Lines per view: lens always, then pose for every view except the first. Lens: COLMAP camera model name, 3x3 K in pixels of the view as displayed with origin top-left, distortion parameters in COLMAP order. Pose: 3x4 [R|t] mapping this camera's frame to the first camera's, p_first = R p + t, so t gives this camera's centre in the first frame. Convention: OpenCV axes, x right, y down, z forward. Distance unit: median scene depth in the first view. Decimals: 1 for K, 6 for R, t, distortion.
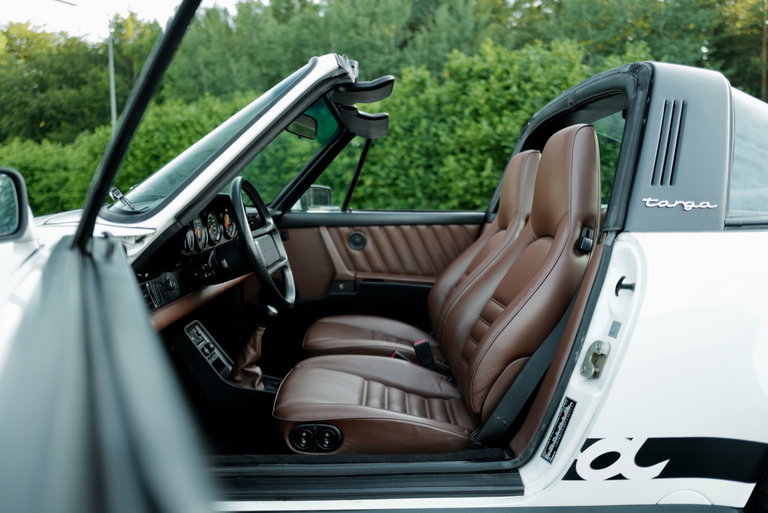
lens RADIAL K [[592.3, 0, 374.9], [0, 592.3, 257.8], [0, 0, 1]] dist [-0.016597, 0.007501]
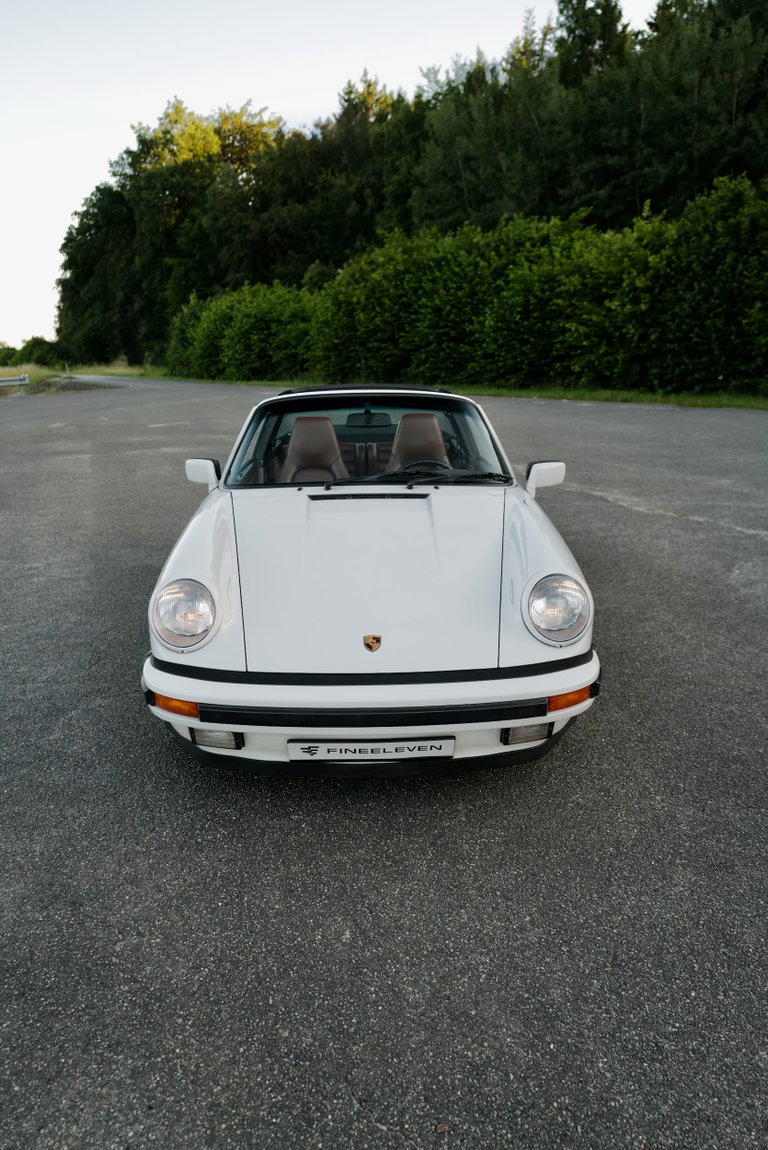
lens RADIAL K [[886.9, 0, 368.9], [0, 886.9, 602.5], [0, 0, 1]] dist [-0.016597, 0.007501]
pose [[0.928702, 0.075571, -0.363044, 0.102888], [-0.001682, 0.979863, 0.199665, -0.010431], [0.370823, -0.184819, 0.910128, -0.360598]]
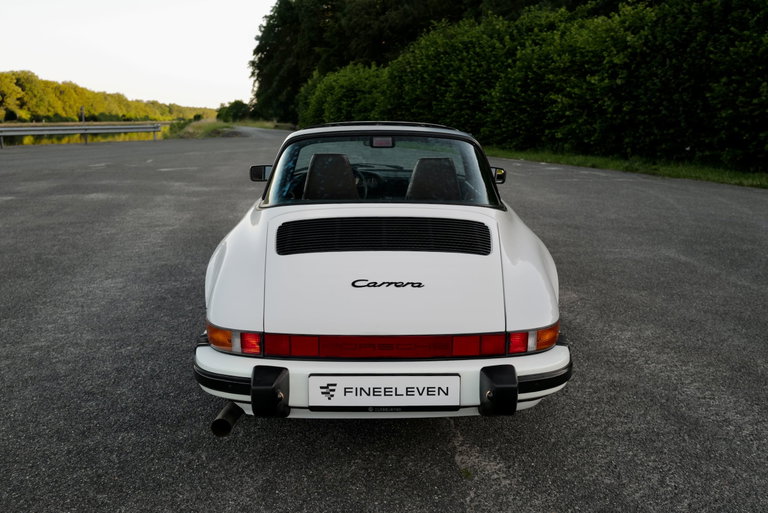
lens RADIAL K [[610.5, 0, 384.0], [0, 610.5, 256.5], [0, 0, 1]] dist [-0.004631, -0.003573]
pose [[0.851134, 0.120215, -0.510998, 0.187485], [-0.048220, 0.987214, 0.151931, -0.031418], [0.522729, -0.104673, 0.846048, 0.009797]]
